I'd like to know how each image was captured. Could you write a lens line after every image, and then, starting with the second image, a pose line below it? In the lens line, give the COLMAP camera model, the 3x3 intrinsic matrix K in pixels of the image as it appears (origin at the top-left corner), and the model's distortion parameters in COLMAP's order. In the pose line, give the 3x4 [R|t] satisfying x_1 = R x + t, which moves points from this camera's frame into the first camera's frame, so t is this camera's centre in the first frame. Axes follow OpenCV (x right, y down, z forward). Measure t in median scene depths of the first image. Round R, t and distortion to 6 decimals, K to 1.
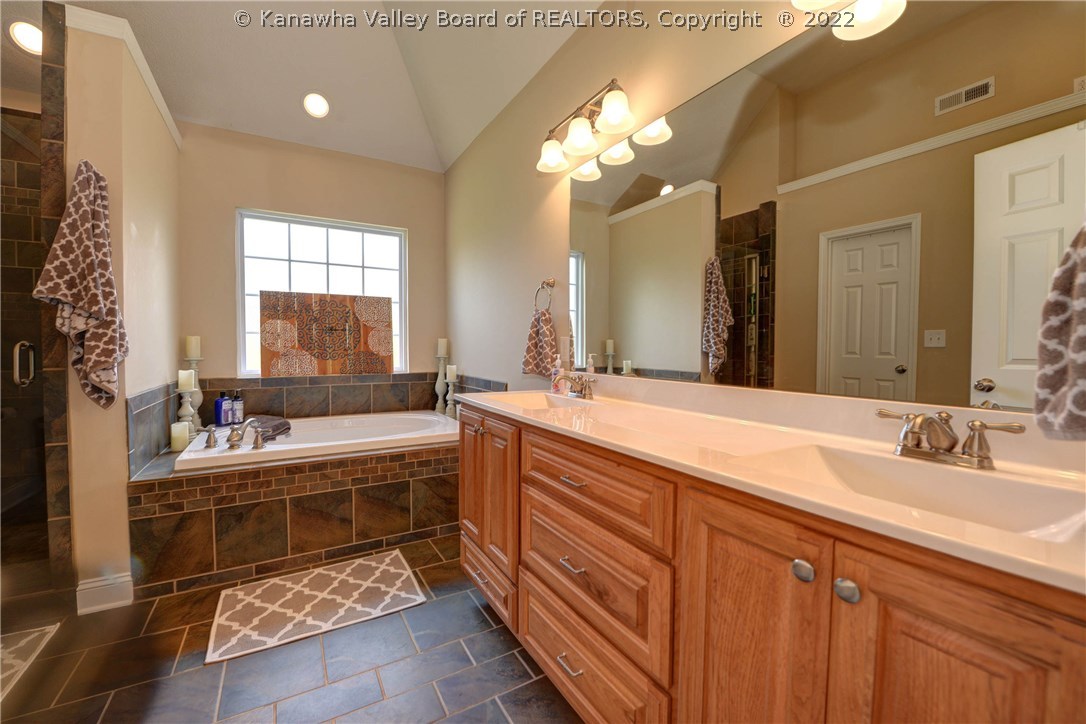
lens RADIAL K [[437.9, 0, 540.9], [0, 437.9, 361.5], [0, 0, 1]] dist [-0.003909, -0.000242]
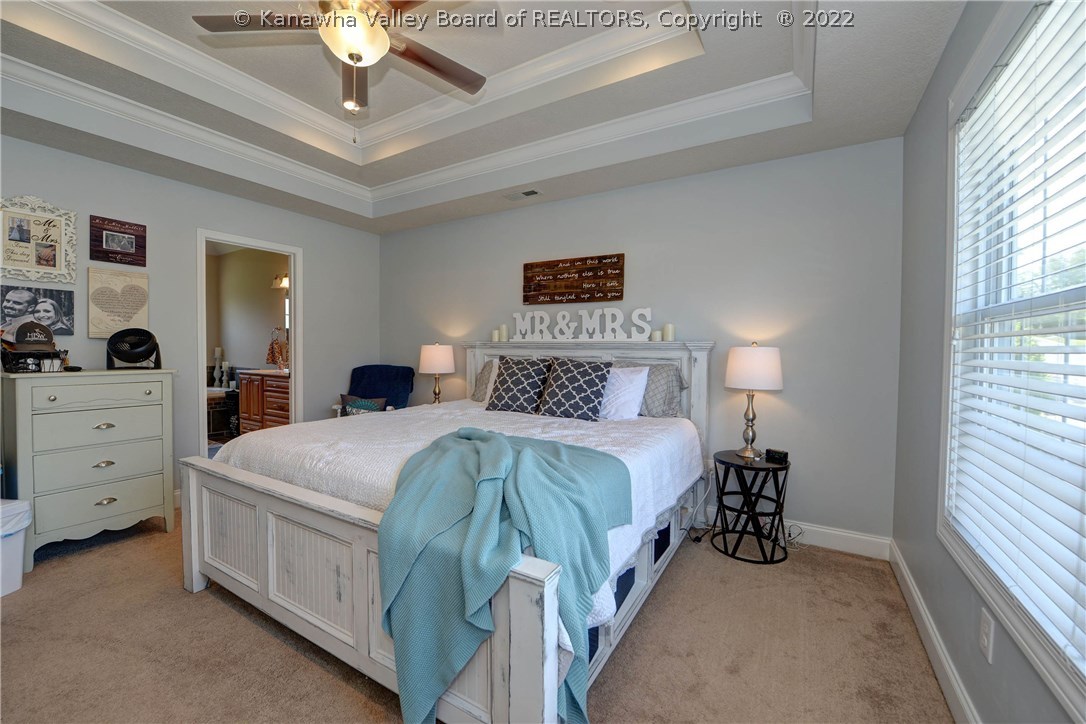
lens RADIAL K [[437.9, 0, 540.5], [0, 437.9, 359.5], [0, 0, 1]] dist [-0.003909, -0.000242]
pose [[0.881811, -0.010224, 0.471493, 0.110400], [0.011877, 0.999929, -0.000530, 0.016100], [-0.471454, 0.006067, 0.881870, -1.334205]]
